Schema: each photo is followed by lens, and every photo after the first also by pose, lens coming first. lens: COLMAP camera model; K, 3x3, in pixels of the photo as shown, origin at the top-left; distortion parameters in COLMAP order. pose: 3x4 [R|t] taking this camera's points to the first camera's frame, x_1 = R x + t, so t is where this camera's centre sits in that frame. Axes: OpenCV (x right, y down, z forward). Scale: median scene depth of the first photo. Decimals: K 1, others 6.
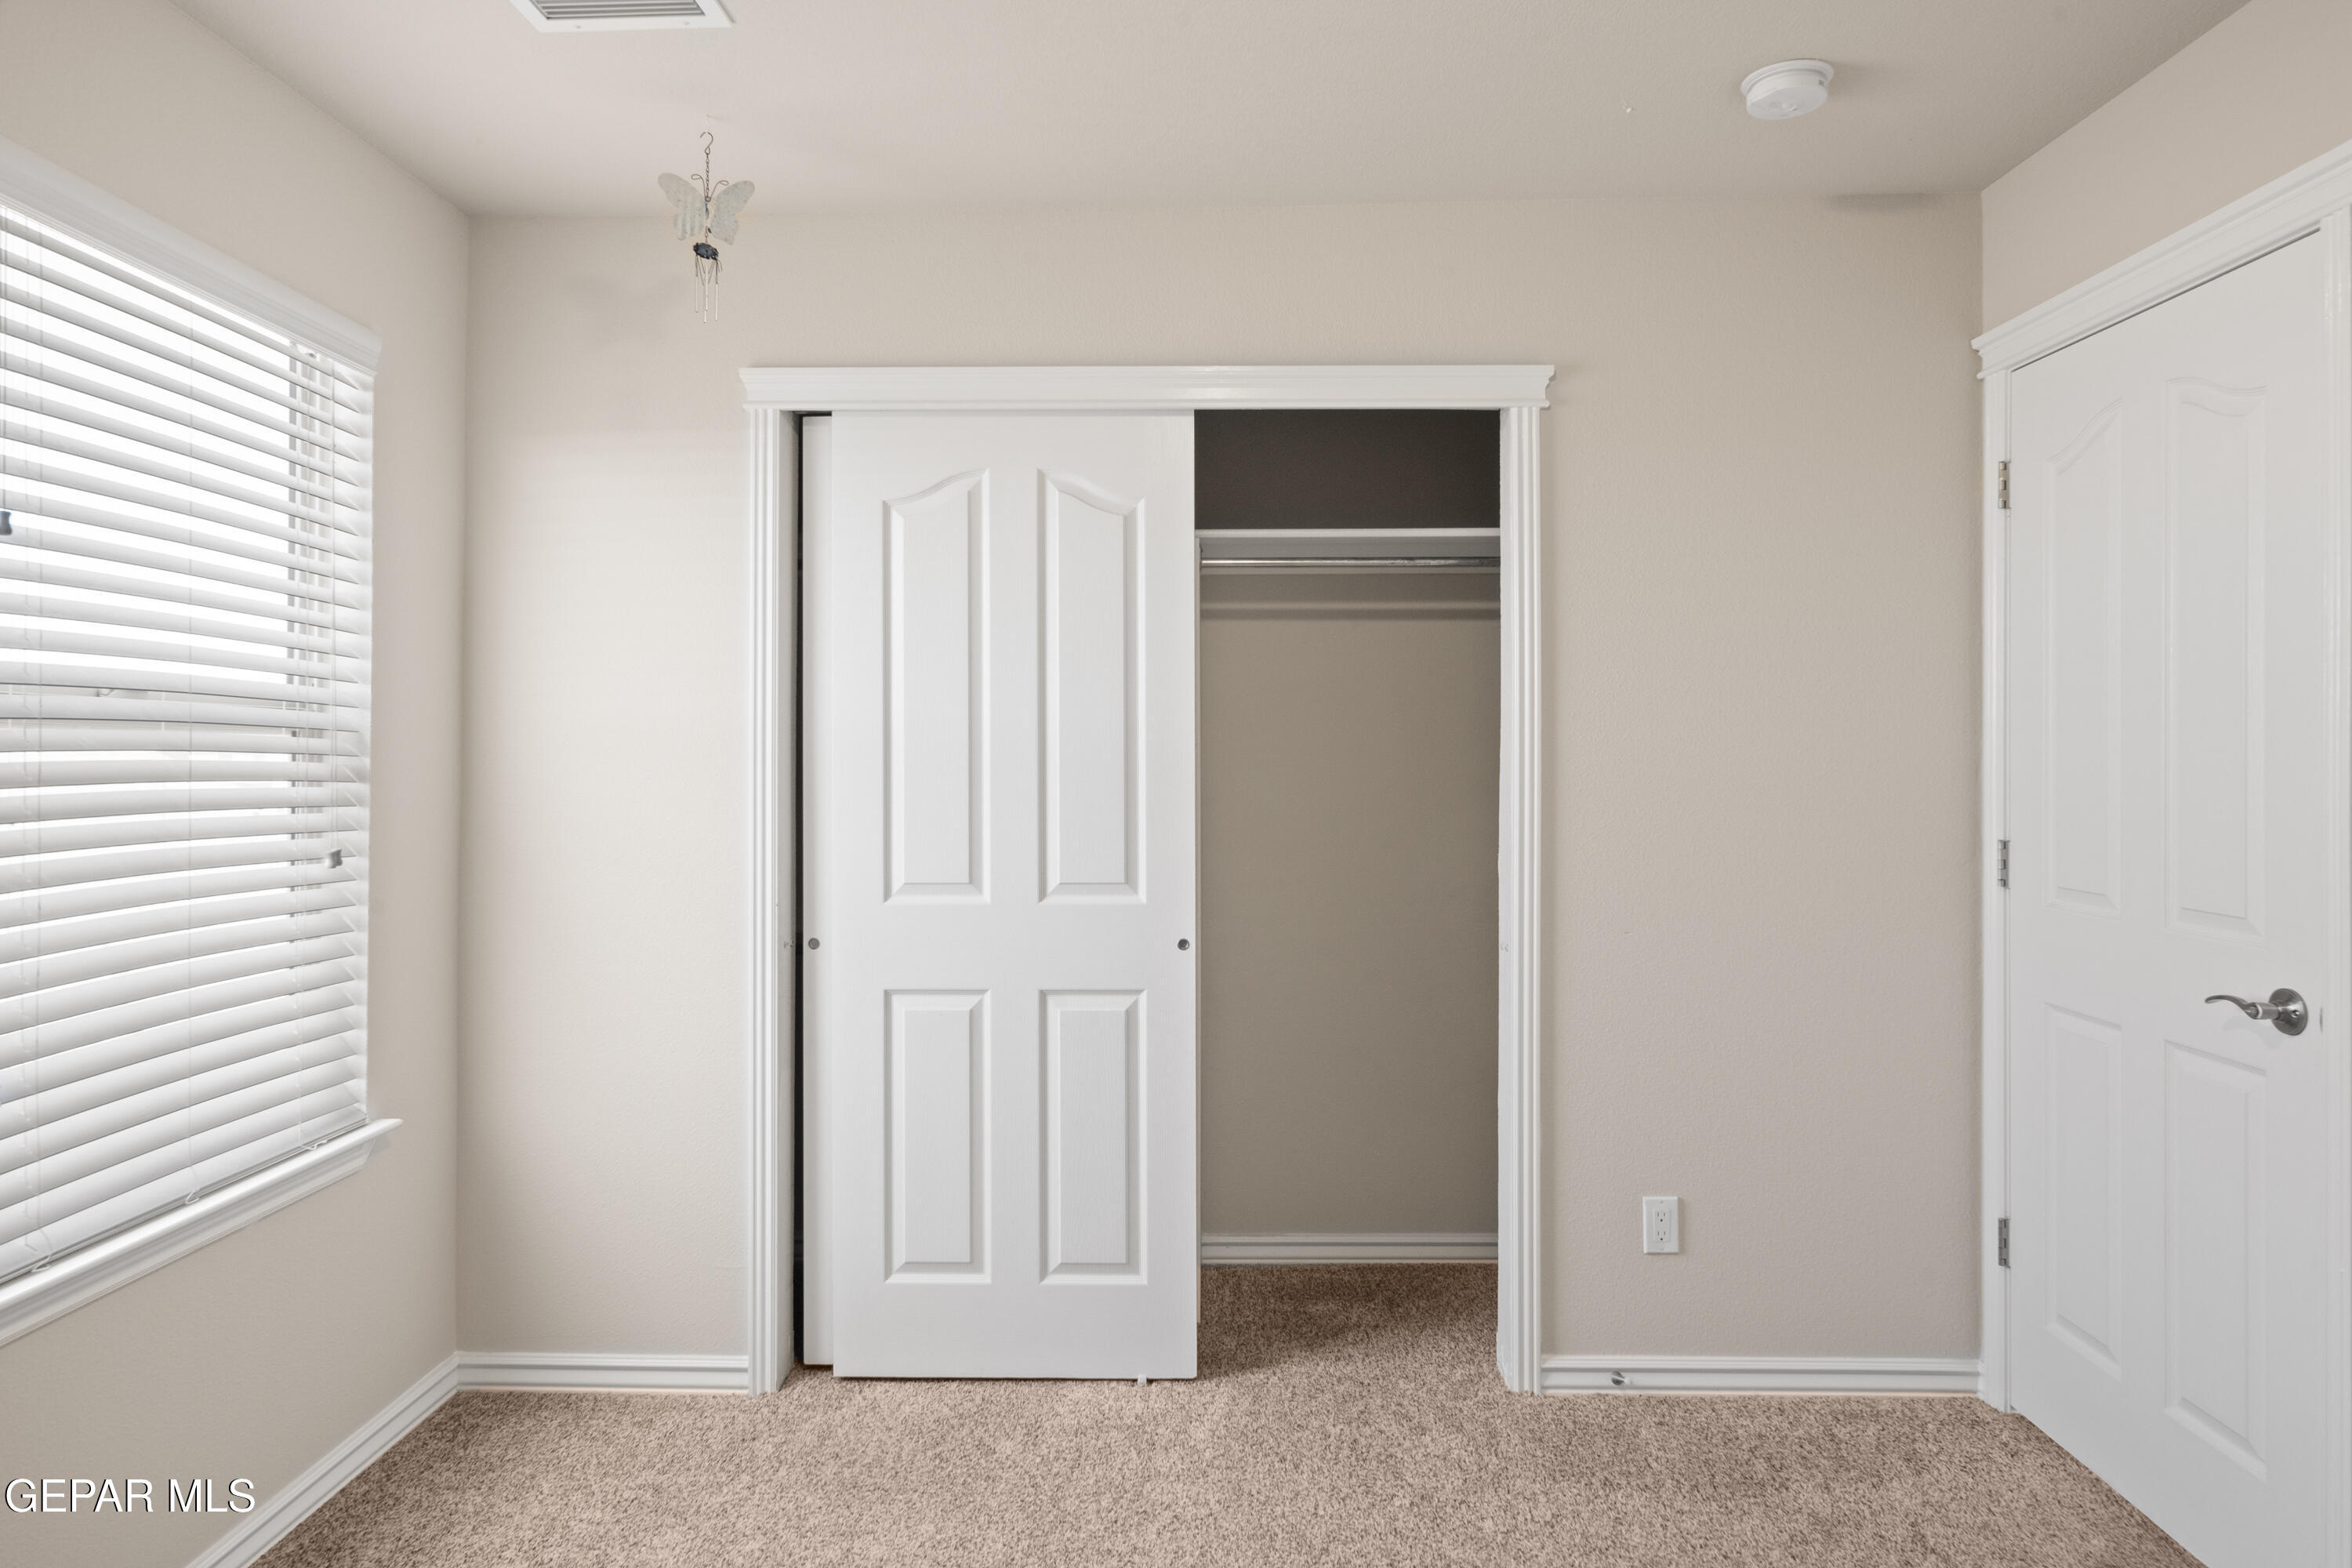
lens RADIAL K [[1367.0, 0, 1167.4], [0, 1367.0, 771.3], [0, 0, 1]] dist [0.006175, 0.000496]
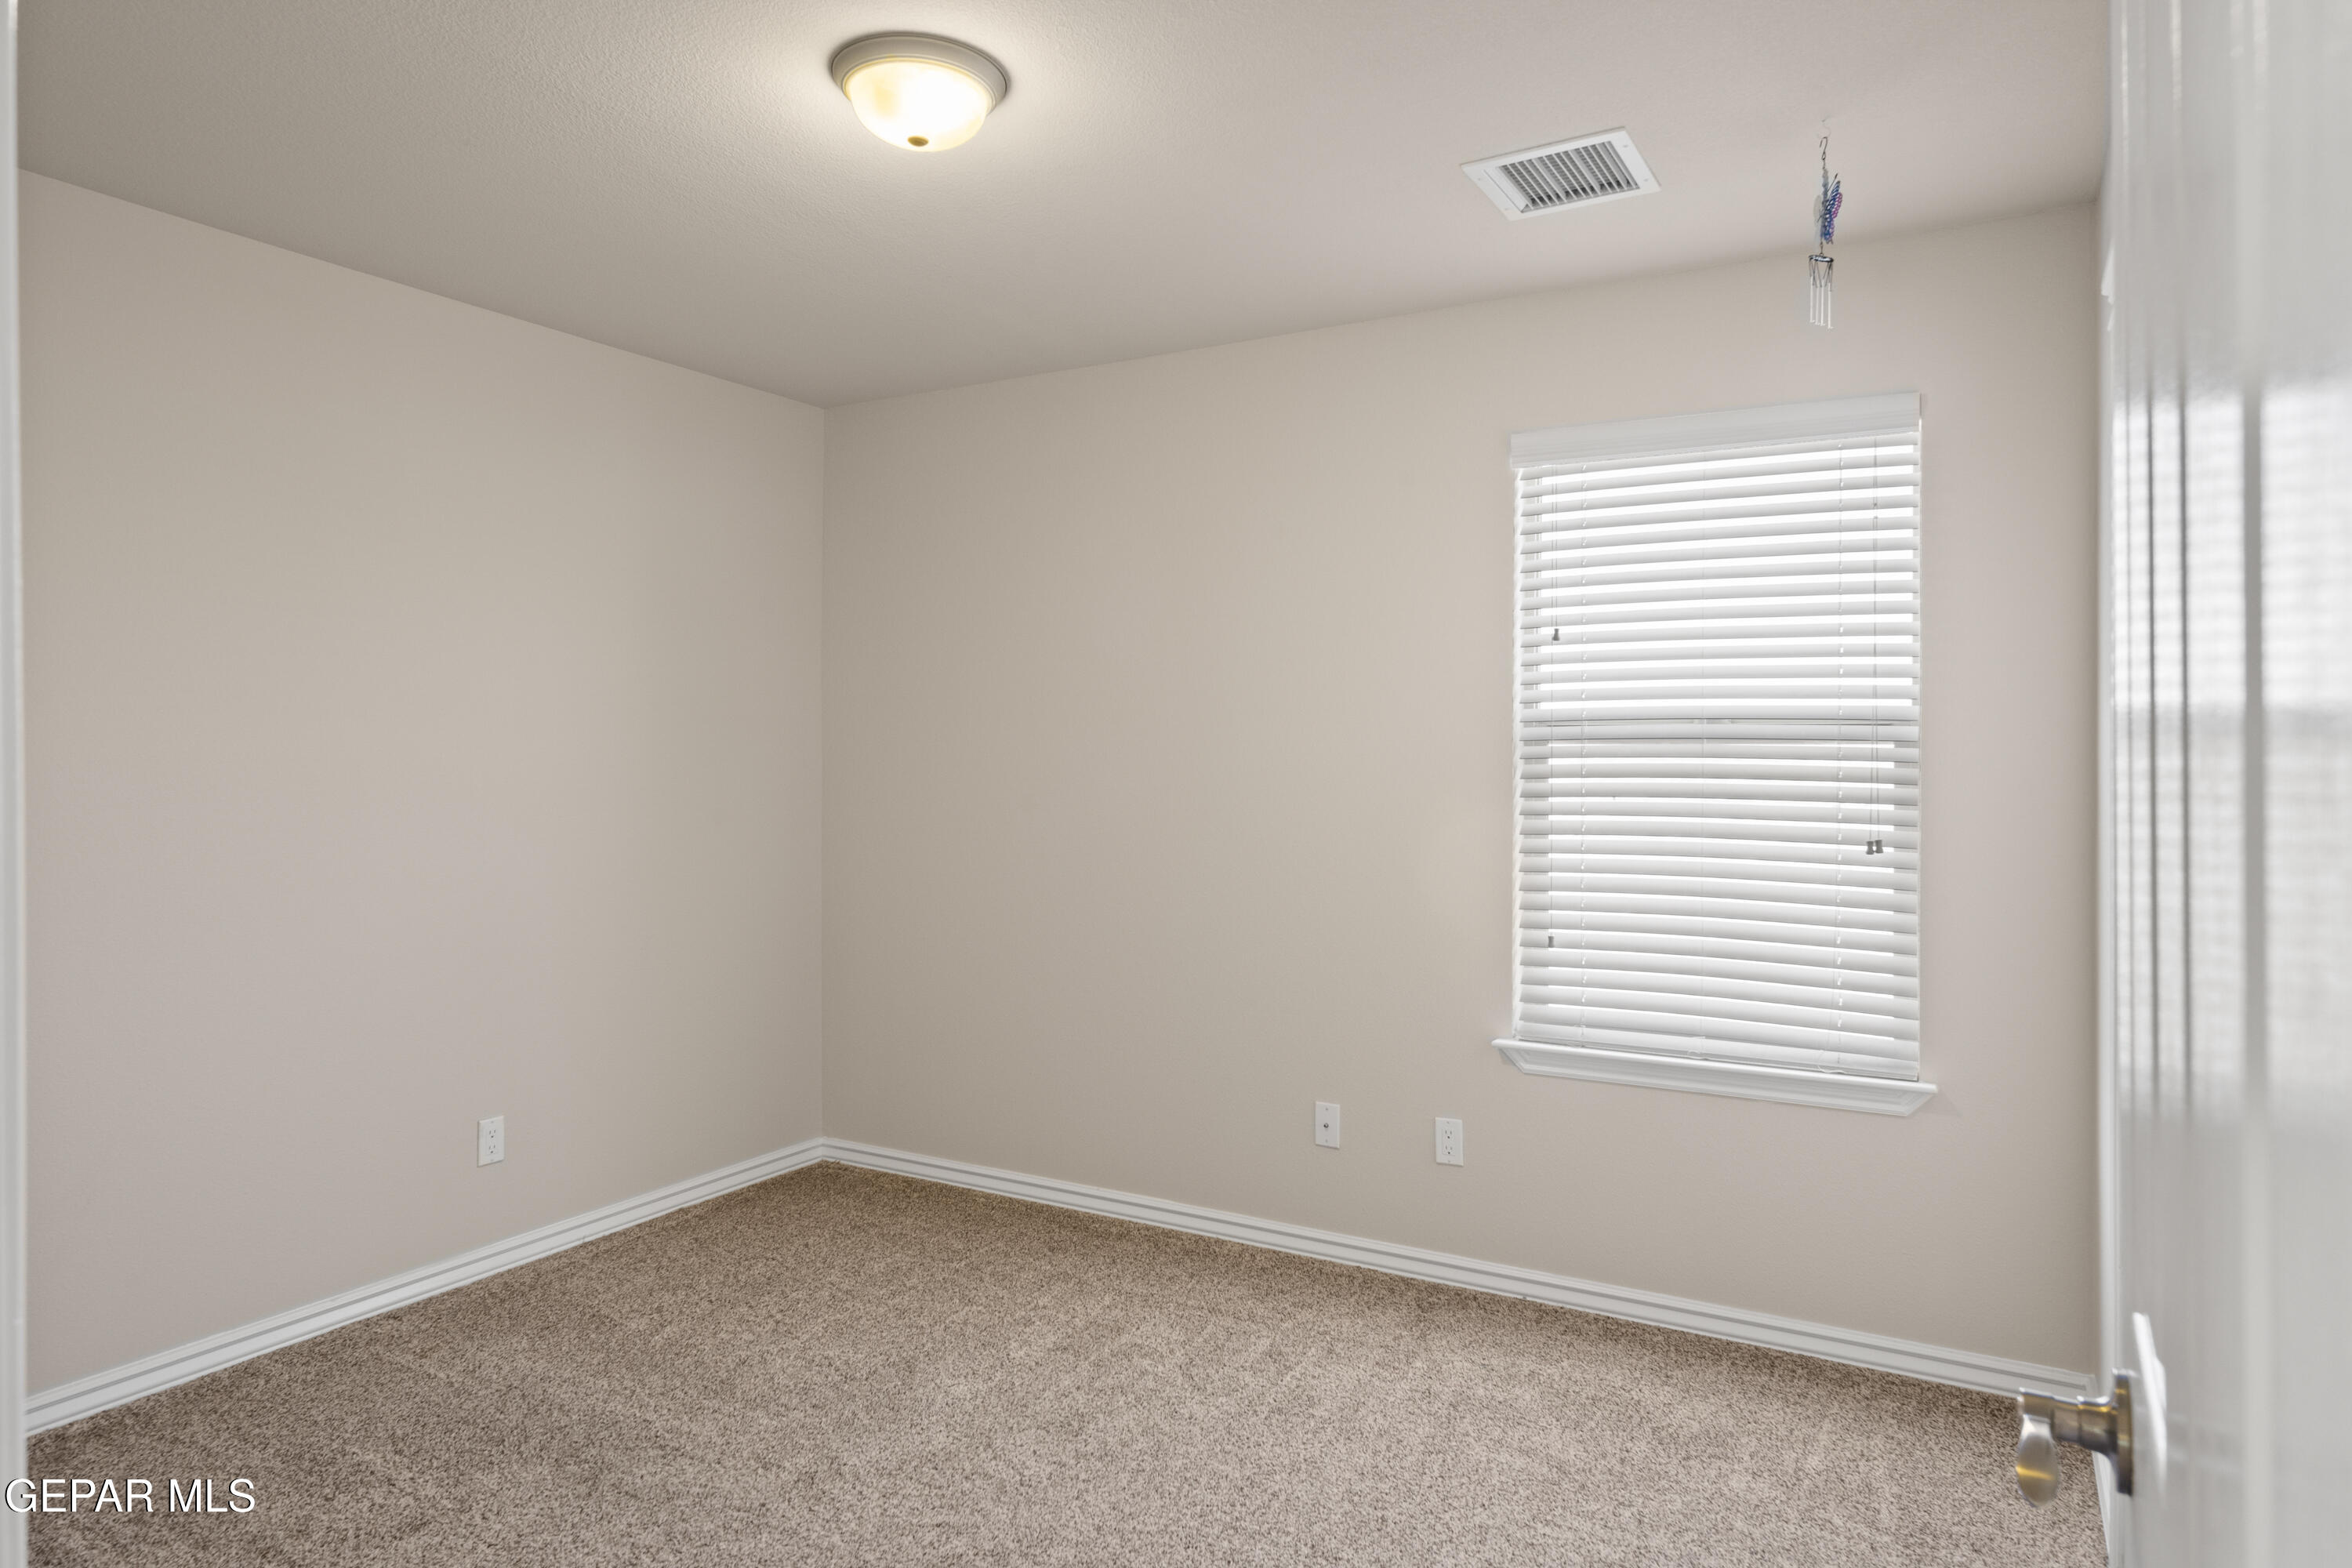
lens RADIAL K [[1367.0, 0, 1167.4], [0, 1367.0, 771.3], [0, 0, 1]] dist [0.006175, 0.000496]
pose [[-0.496930, -0.006353, -0.867767, 0.734216], [-0.022247, 0.999738, 0.005421, 0.004422], [0.867505, 0.021999, -0.496941, 1.020726]]
